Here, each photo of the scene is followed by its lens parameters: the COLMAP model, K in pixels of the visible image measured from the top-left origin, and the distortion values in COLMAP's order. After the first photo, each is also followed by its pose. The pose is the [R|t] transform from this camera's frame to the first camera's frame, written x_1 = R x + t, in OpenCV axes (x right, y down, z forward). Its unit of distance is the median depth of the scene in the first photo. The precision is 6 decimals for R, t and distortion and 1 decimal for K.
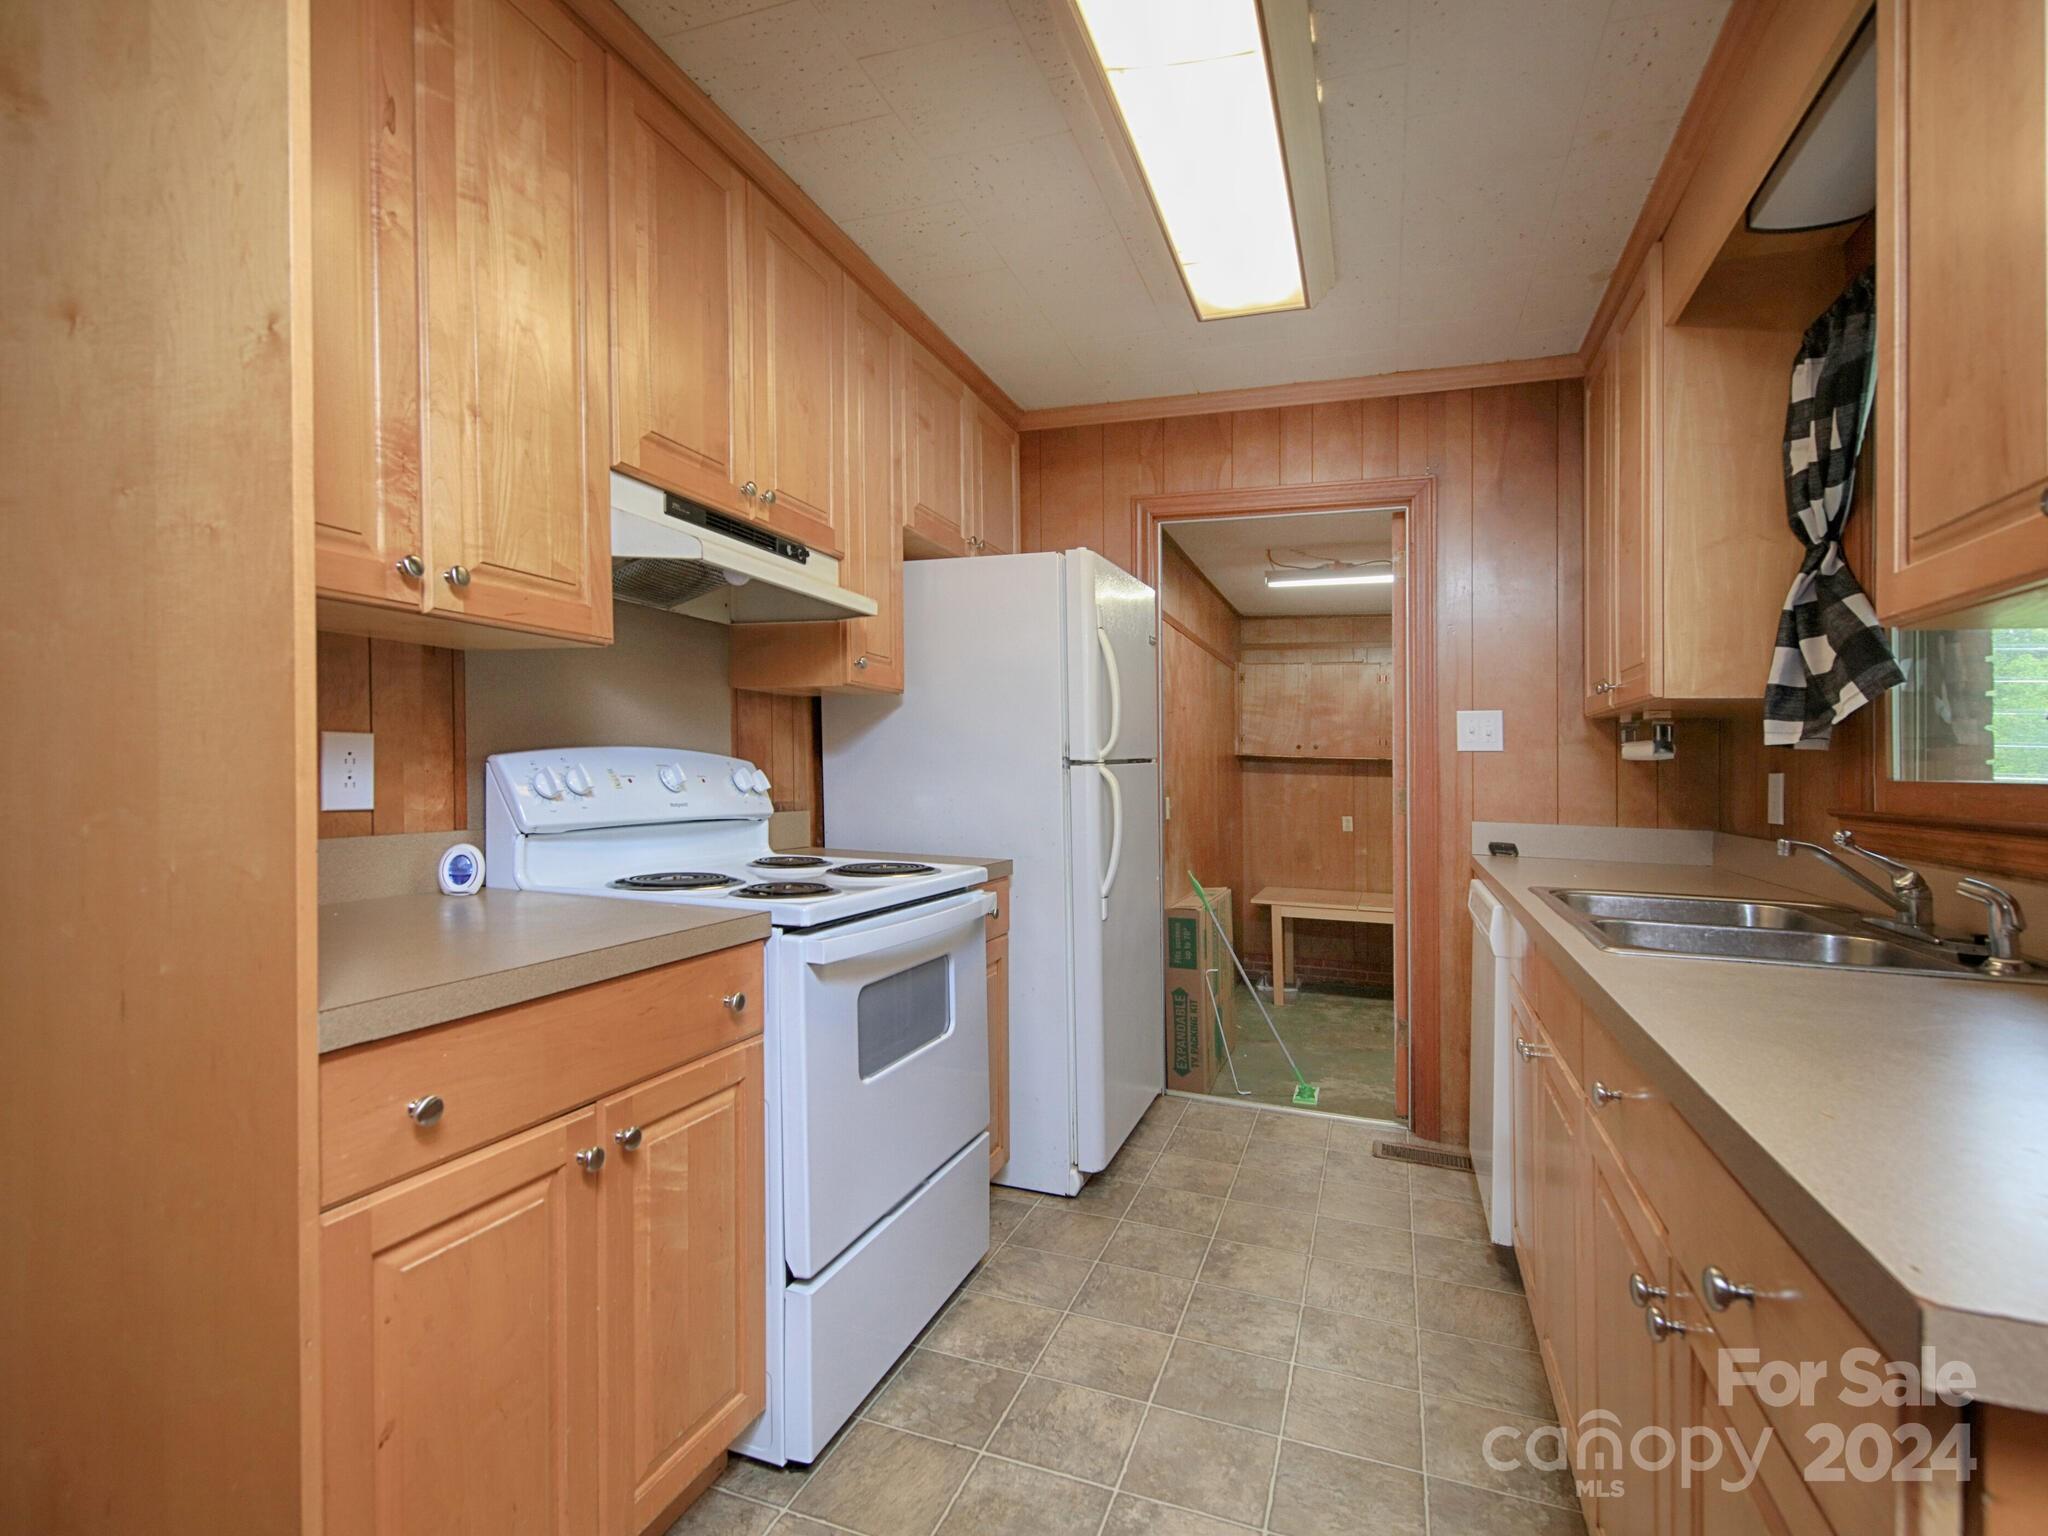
lens RADIAL K [[988.6, 0, 1030.2], [0, 988.6, 772.9], [0, 0, 1]] dist [0.014523, -0.007001]
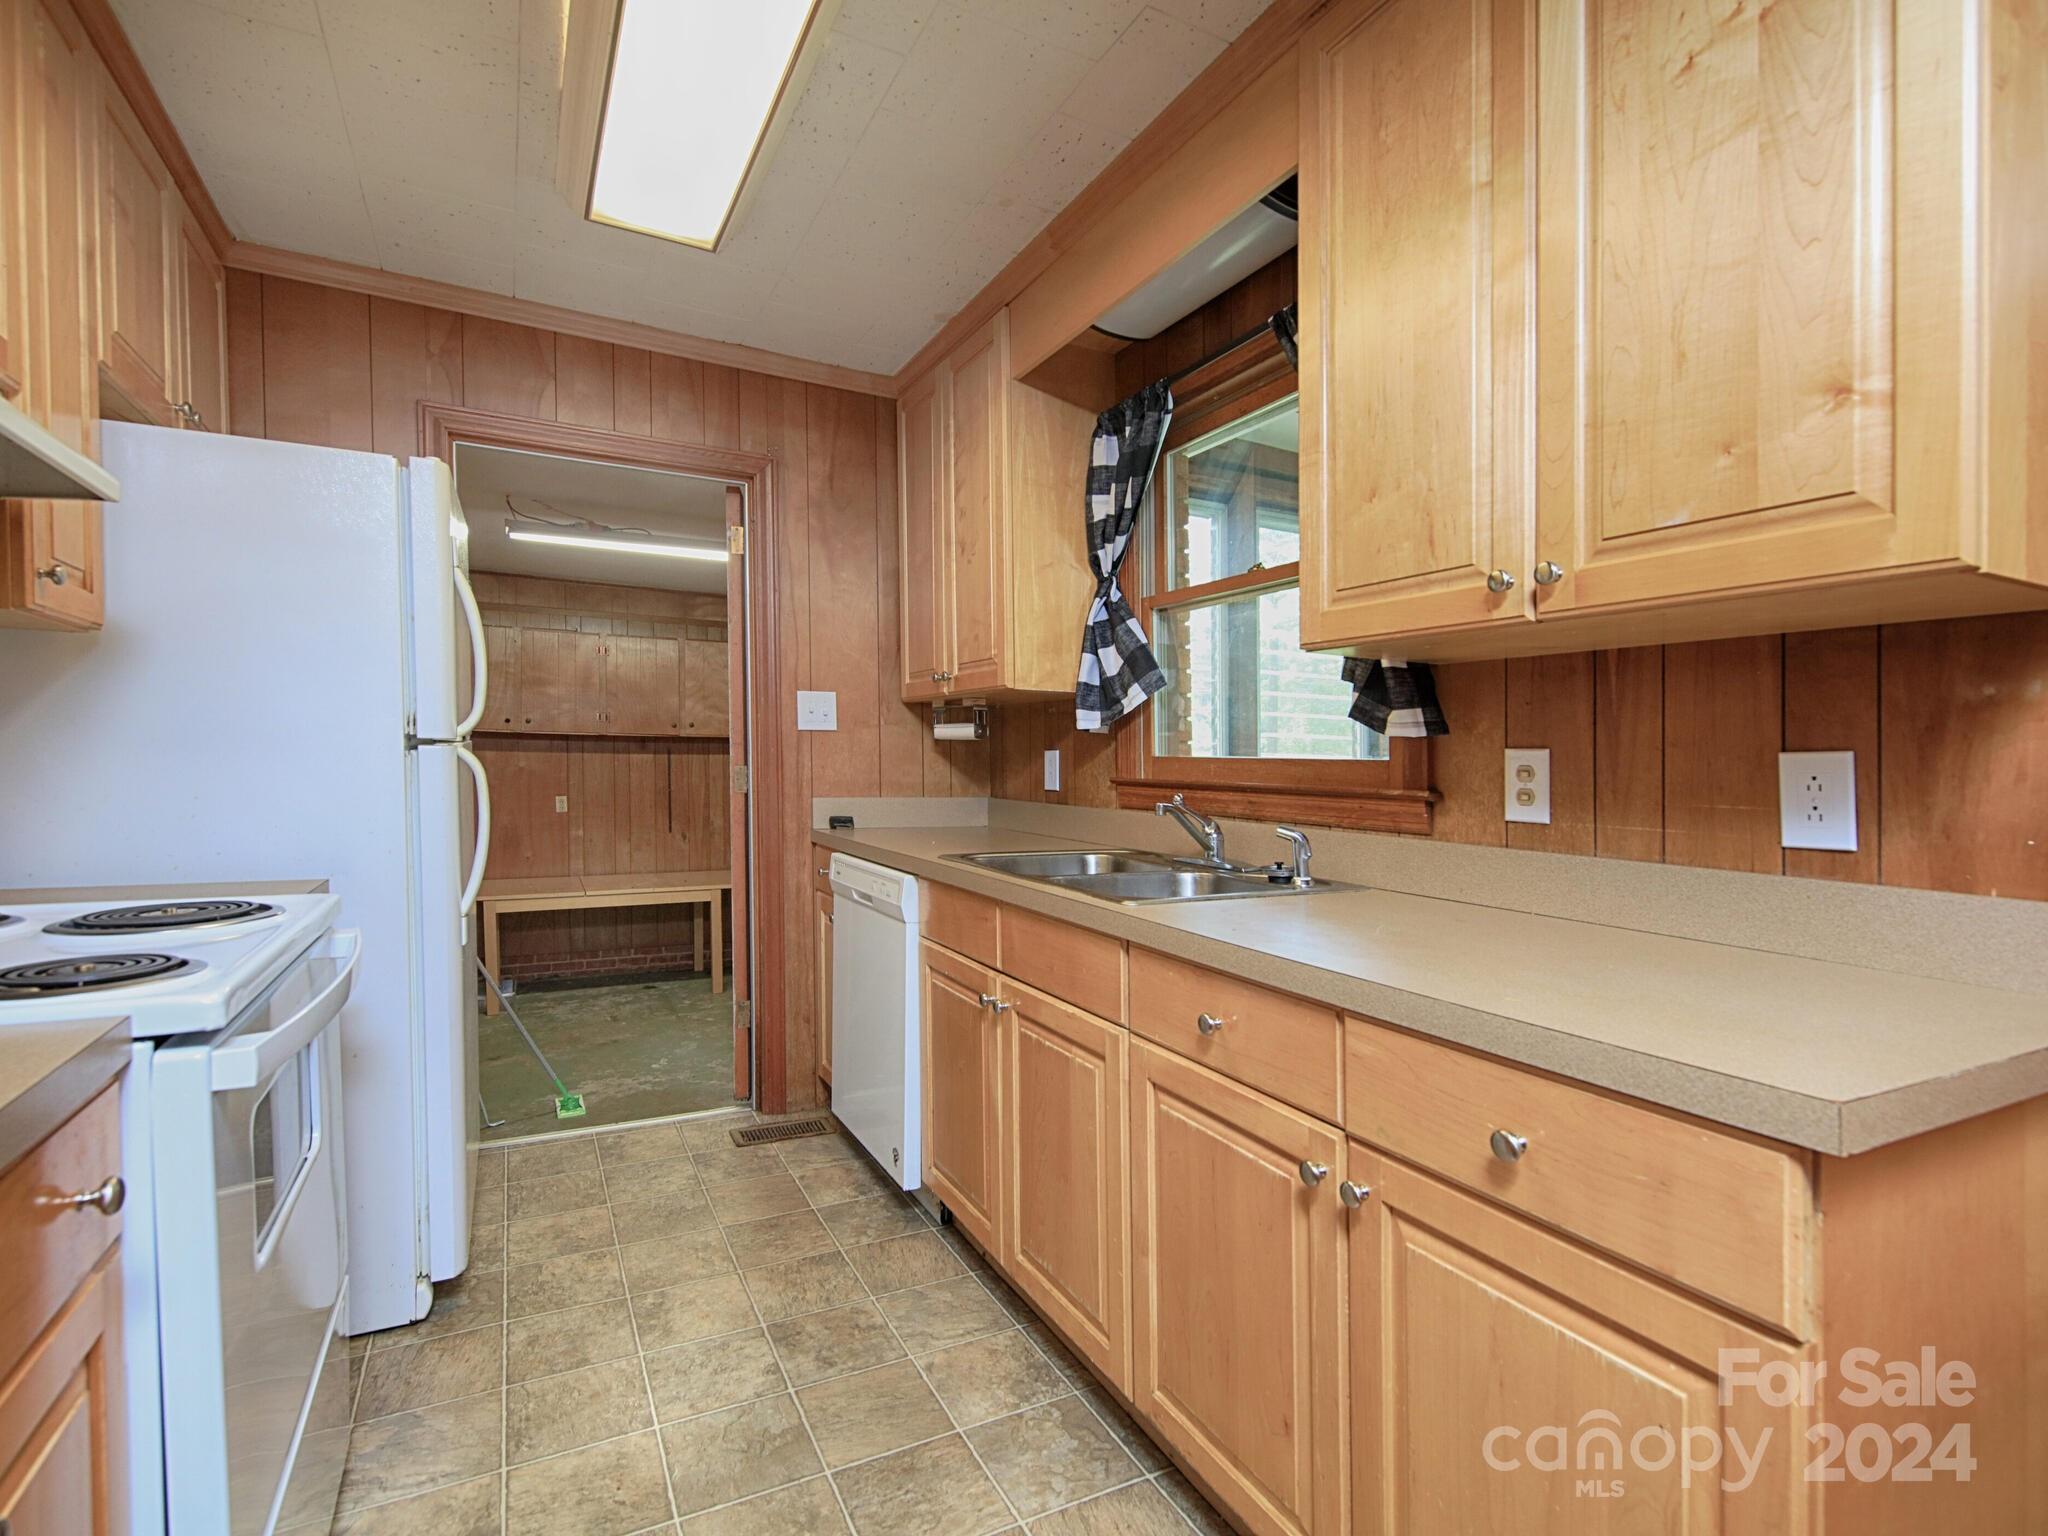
lens RADIAL K [[988.6, 0, 1017.5], [0, 988.6, 746.7], [0, 0, 1]] dist [0.014523, -0.007001]
pose [[0.682466, -0.003614, 0.730908, -0.170450], [0.003945, 0.999991, 0.001261, -0.005237], [-0.730907, 0.002022, 0.682475, 0.132769]]
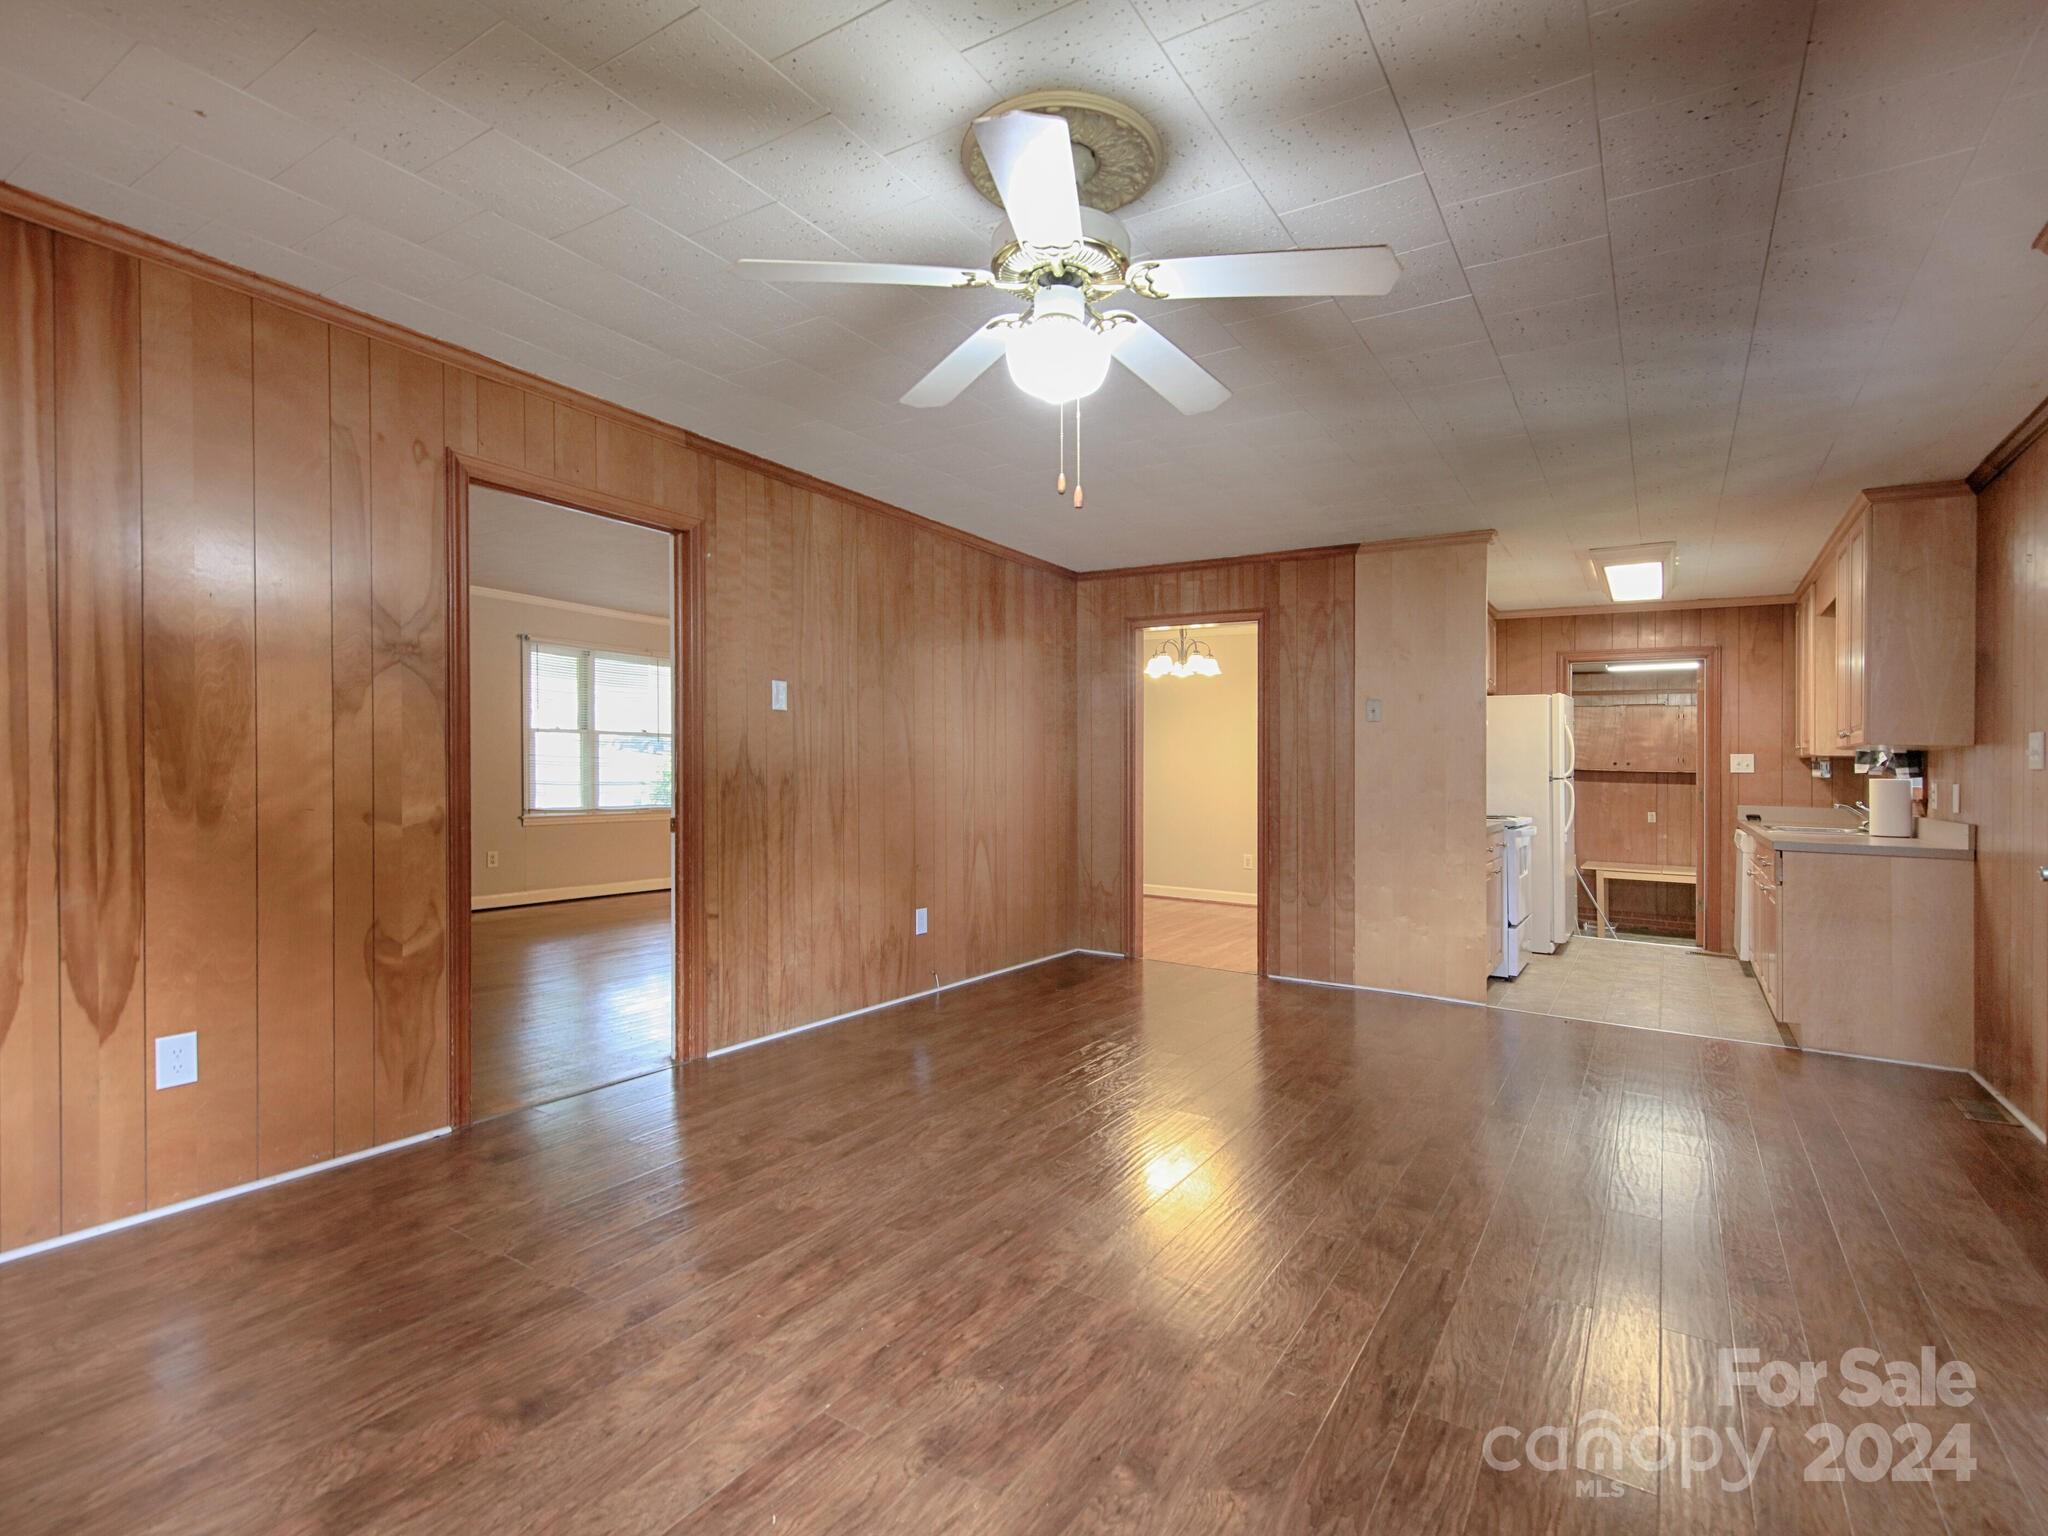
lens RADIAL K [[988.6, 0, 1025.5], [0, 988.6, 785.9], [0, 0, 1]] dist [0.014523, -0.007001]
pose [[0.974490, 0.003582, -0.224404, -0.605270], [-0.002118, 0.999975, 0.006762, -0.004600], [0.224422, -0.006114, 0.974473, -1.518119]]
